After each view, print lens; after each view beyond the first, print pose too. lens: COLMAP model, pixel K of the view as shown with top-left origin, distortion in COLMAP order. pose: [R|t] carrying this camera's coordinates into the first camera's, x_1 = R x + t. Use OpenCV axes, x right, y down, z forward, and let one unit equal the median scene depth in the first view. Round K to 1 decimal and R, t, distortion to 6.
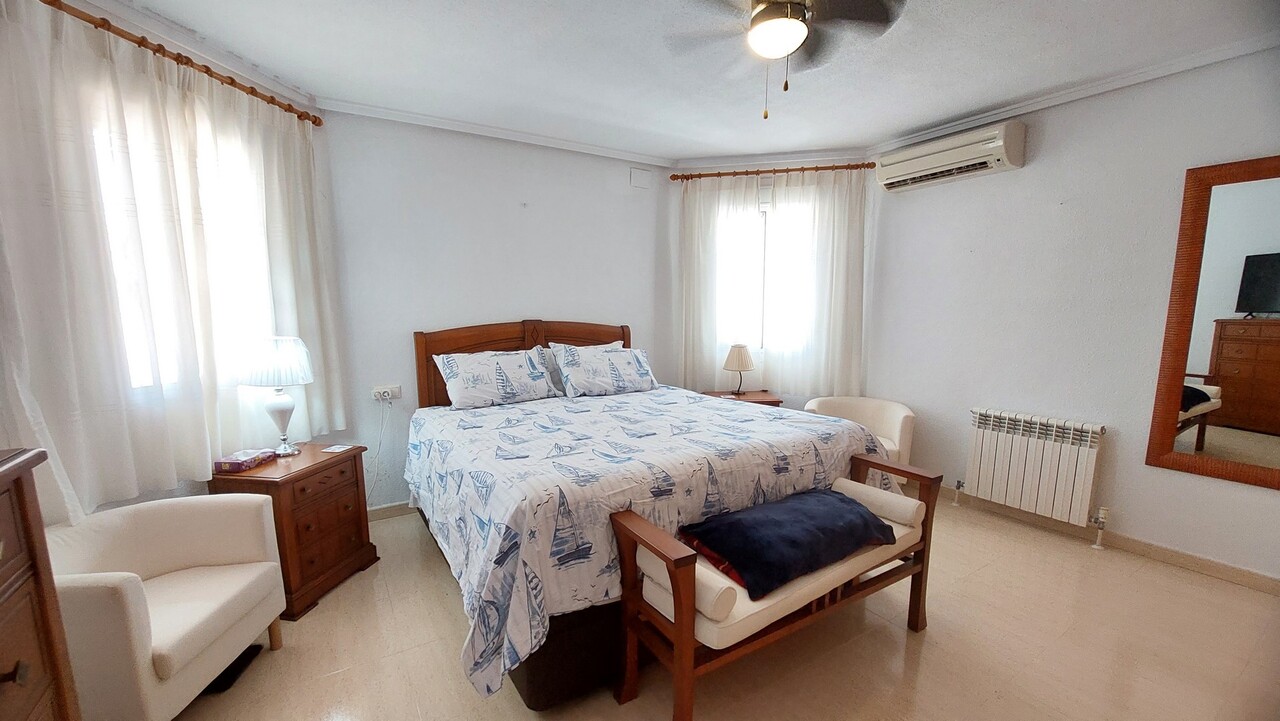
lens RADIAL K [[510.1, 0, 628.3], [0, 510.1, 387.5], [0, 0, 1]] dist [-0.001821, -0.000197]
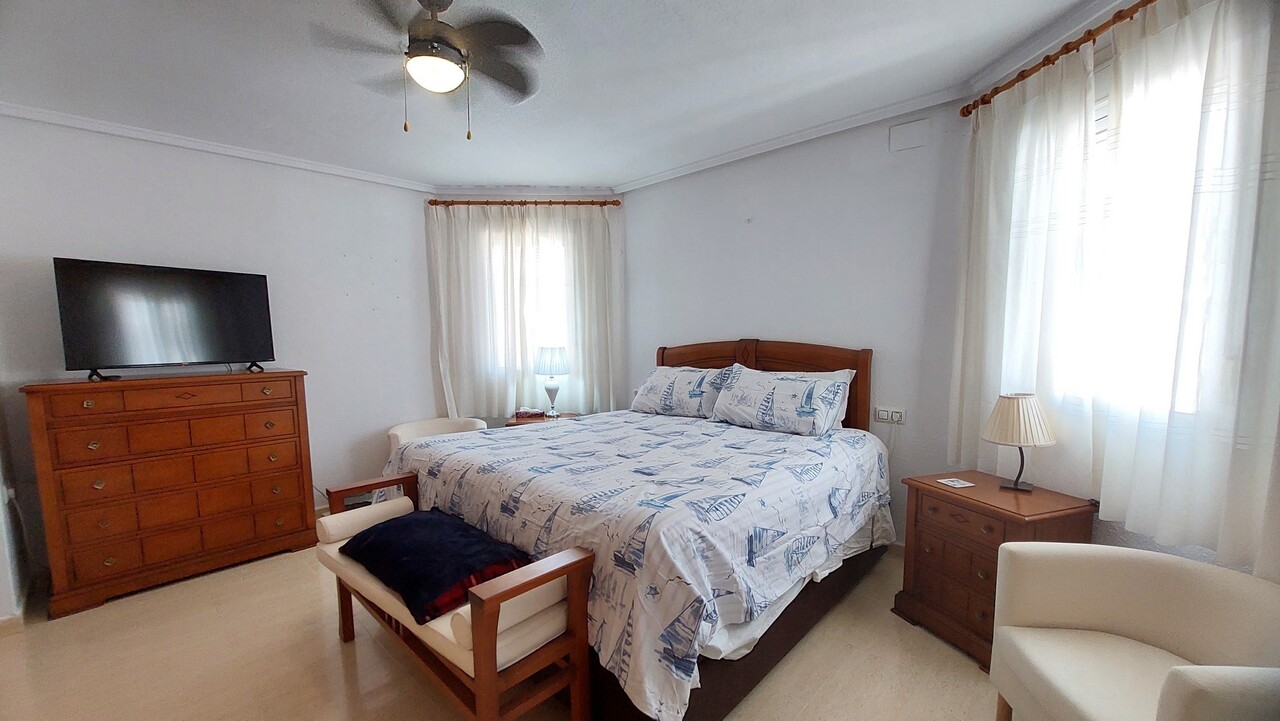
lens RADIAL K [[510.1, 0, 628.3], [0, 510.1, 387.5], [0, 0, 1]] dist [-0.001821, -0.000197]
pose [[0.248367, 0.106003, -0.962848, 1.018438], [-0.140397, 0.987438, 0.072495, -0.120975], [0.958438, 0.117175, 0.260130, 0.820983]]
